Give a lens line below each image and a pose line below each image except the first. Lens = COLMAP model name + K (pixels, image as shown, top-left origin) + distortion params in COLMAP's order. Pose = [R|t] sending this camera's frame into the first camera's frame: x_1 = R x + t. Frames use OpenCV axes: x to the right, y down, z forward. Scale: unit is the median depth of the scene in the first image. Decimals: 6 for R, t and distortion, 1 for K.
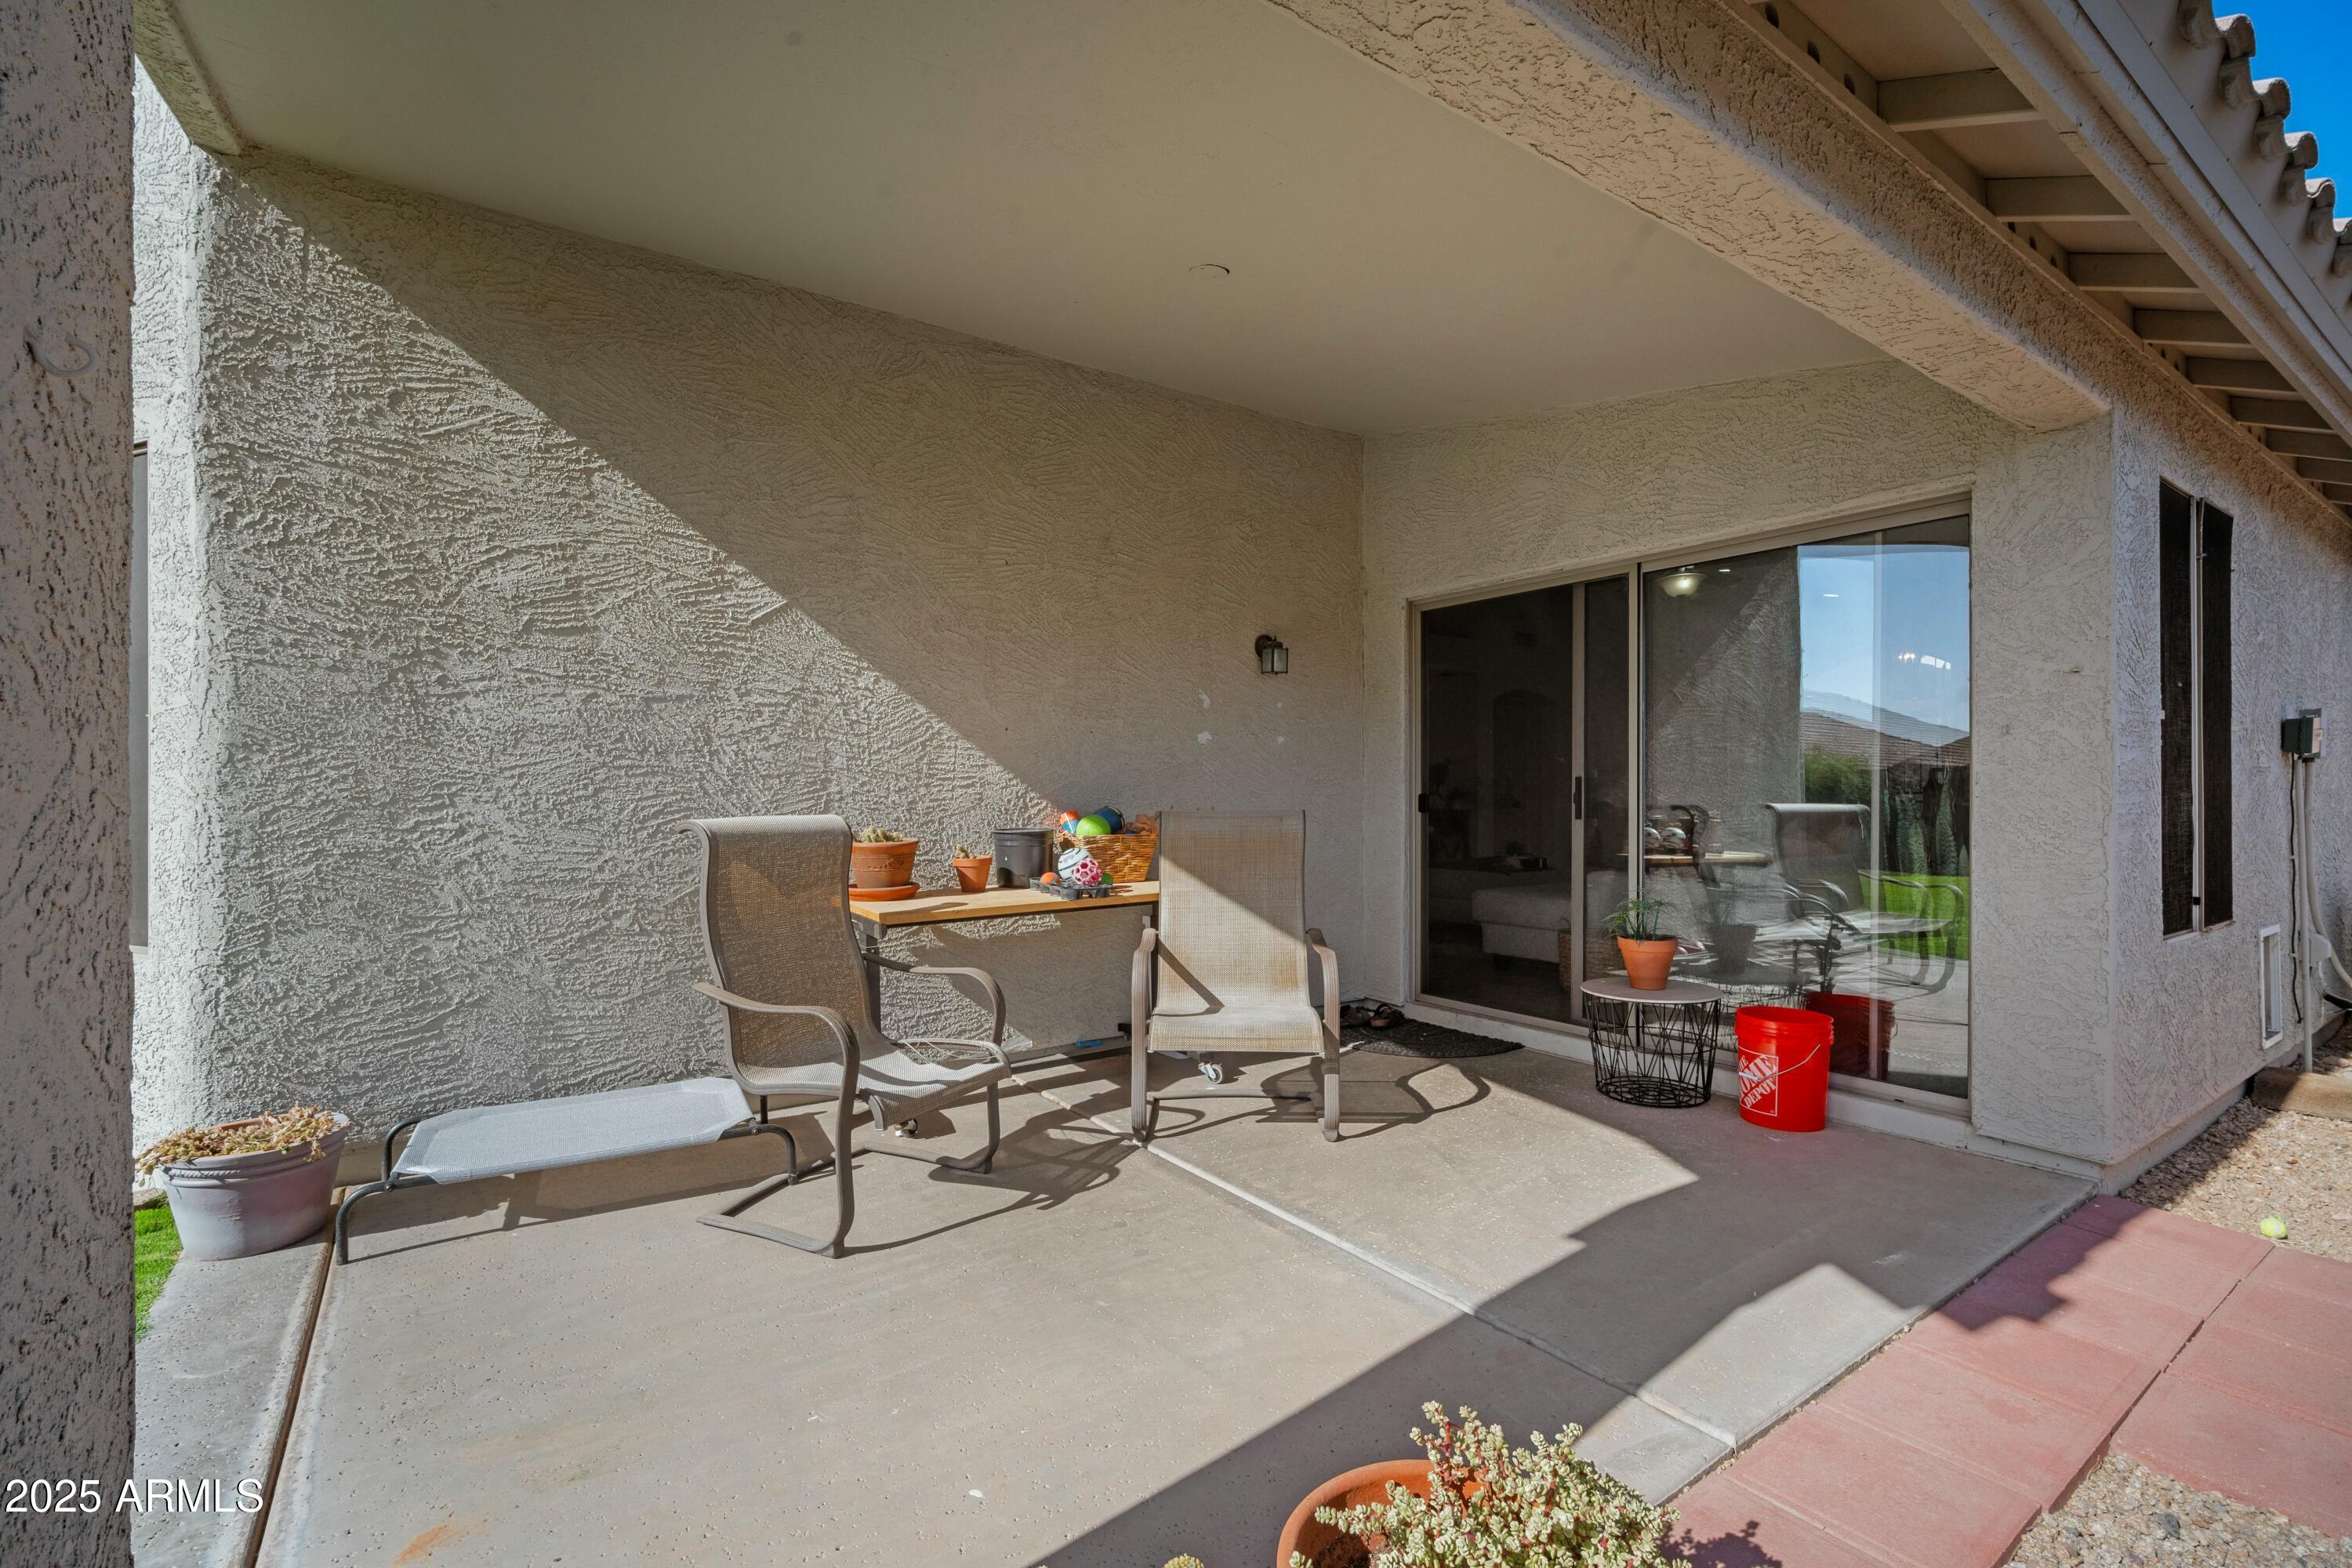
lens RADIAL K [[1036.5, 0, 1176.0], [0, 1036.5, 784.0], [0, 0, 1]] dist [-0.003774, -0.000098]
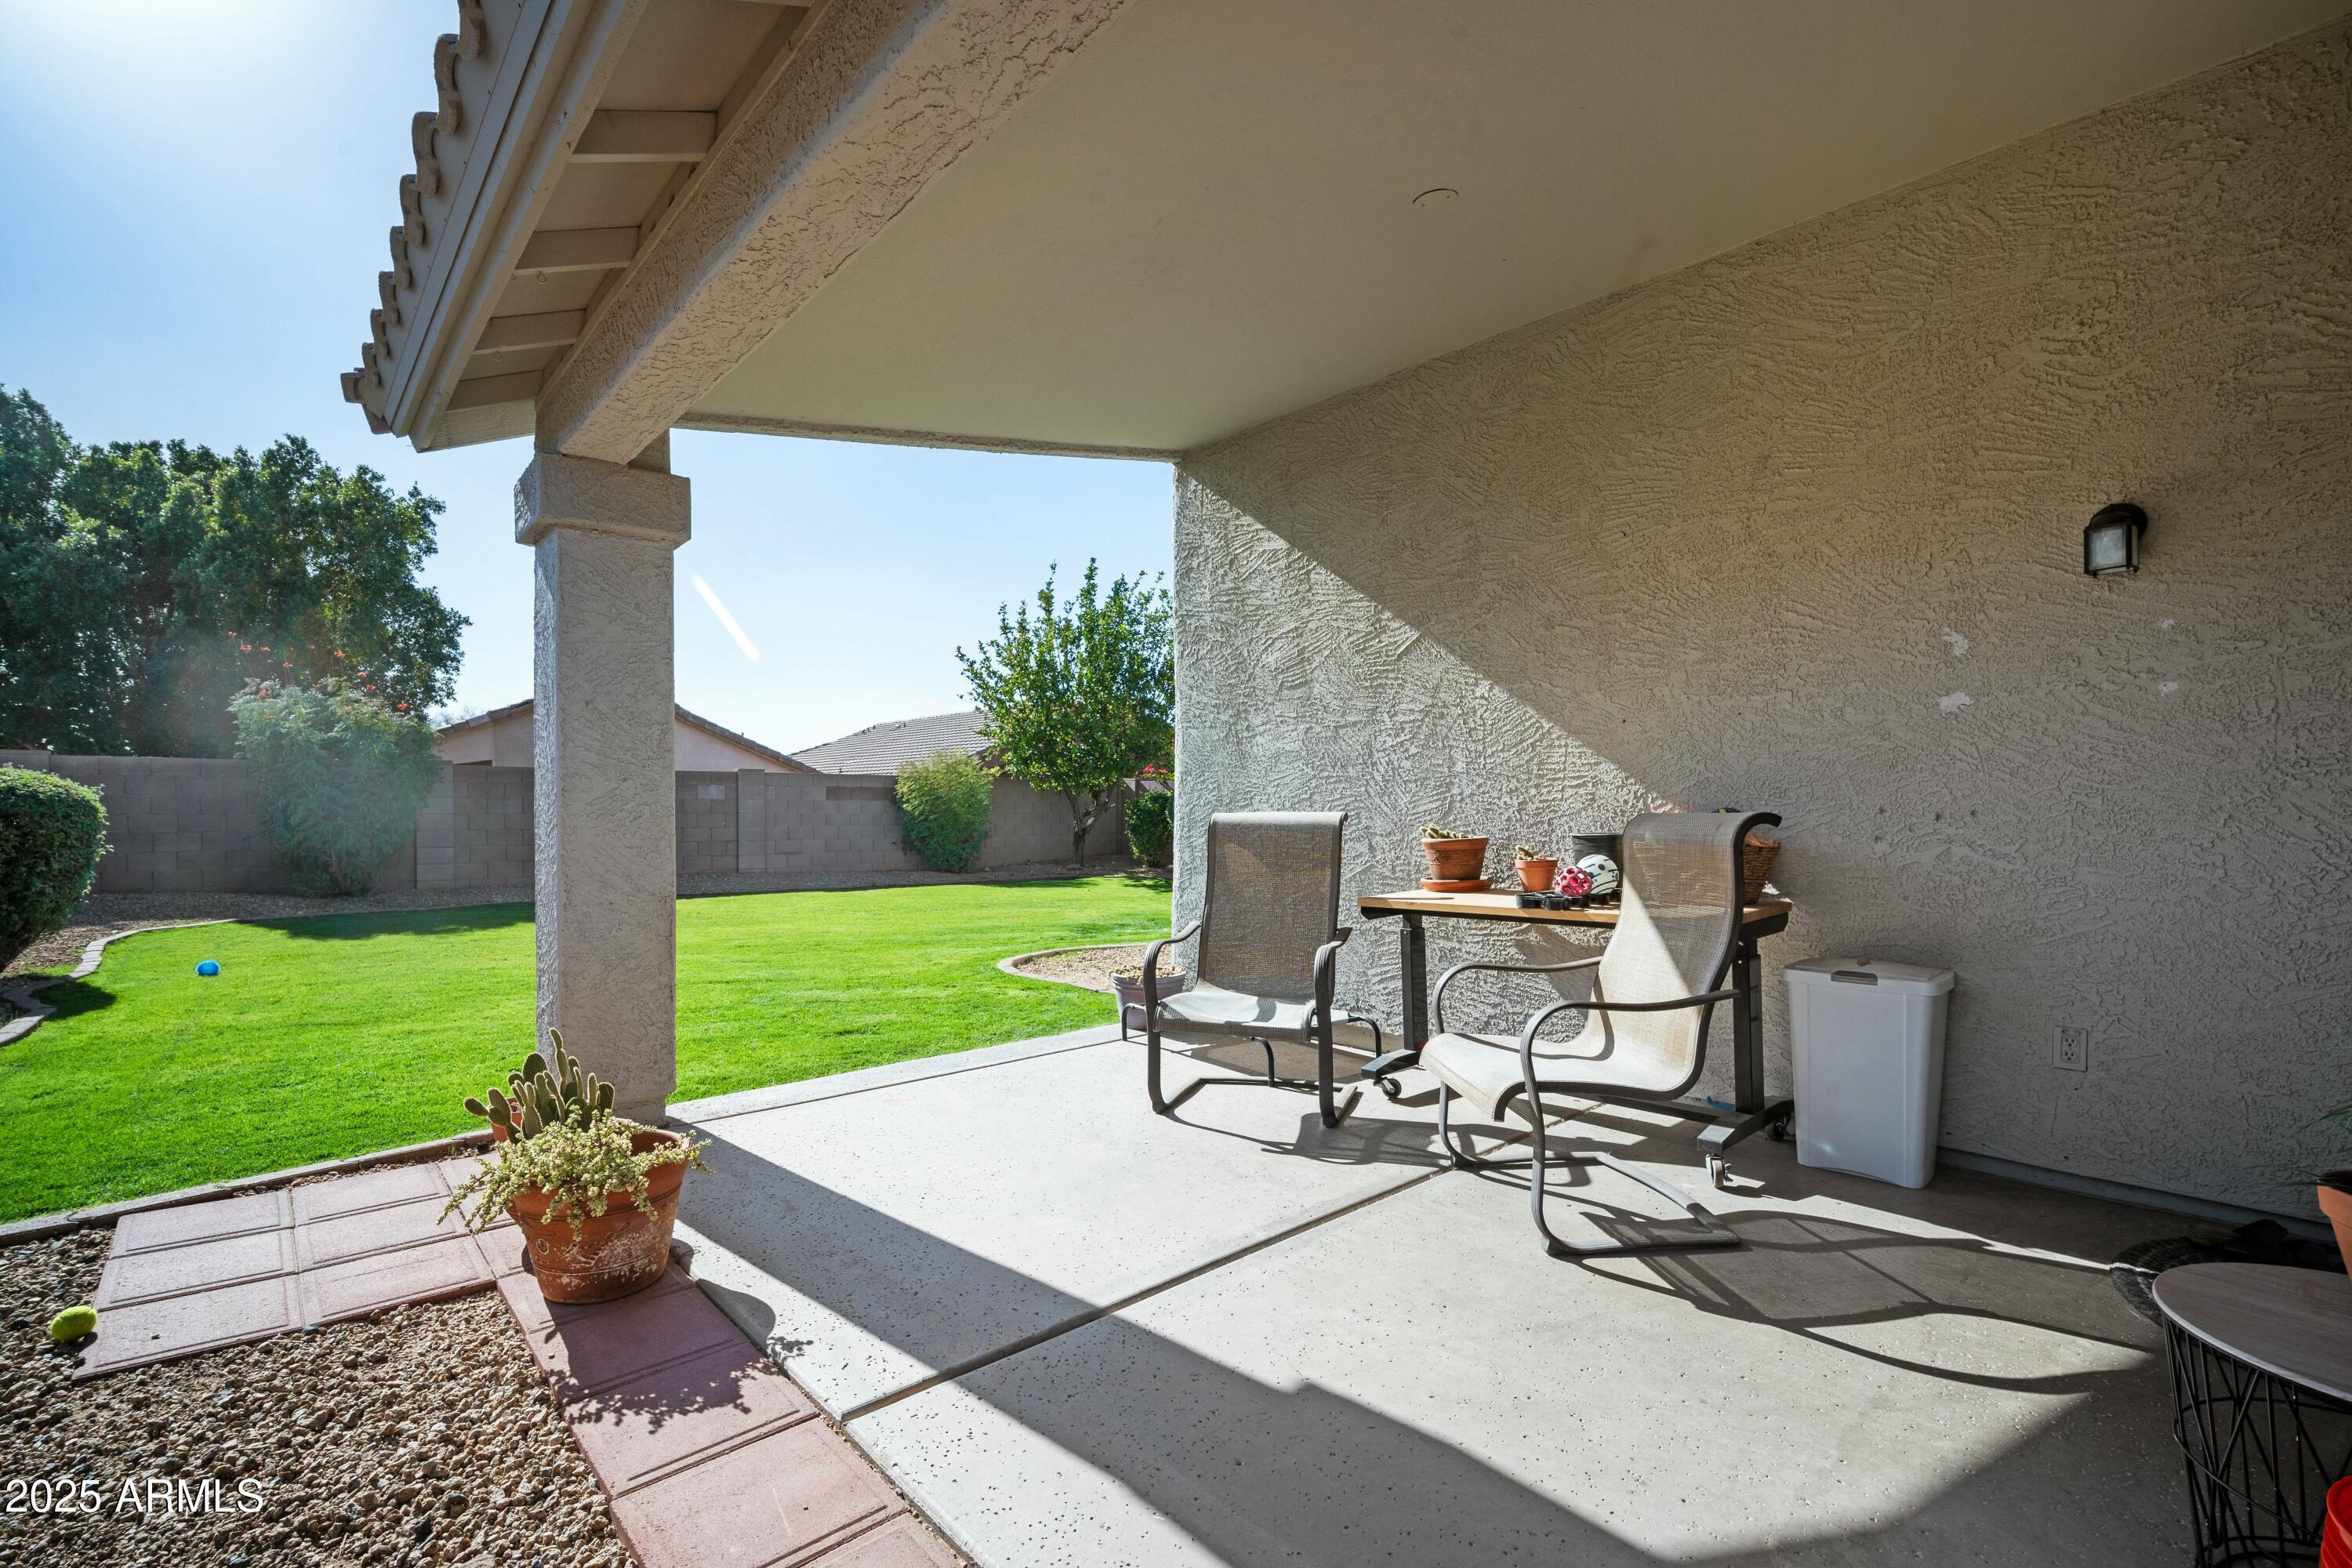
lens RADIAL K [[1046.6, 0, 1174.3], [0, 1046.6, 800.7], [0, 0, 1]] dist [0.000182, 0.000040]
pose [[0.135257, -0.003871, -0.990803, 0.779756], [0.012839, 0.999915, -0.002154, 0.014411], [0.990727, -0.012430, 0.135296, 0.567374]]
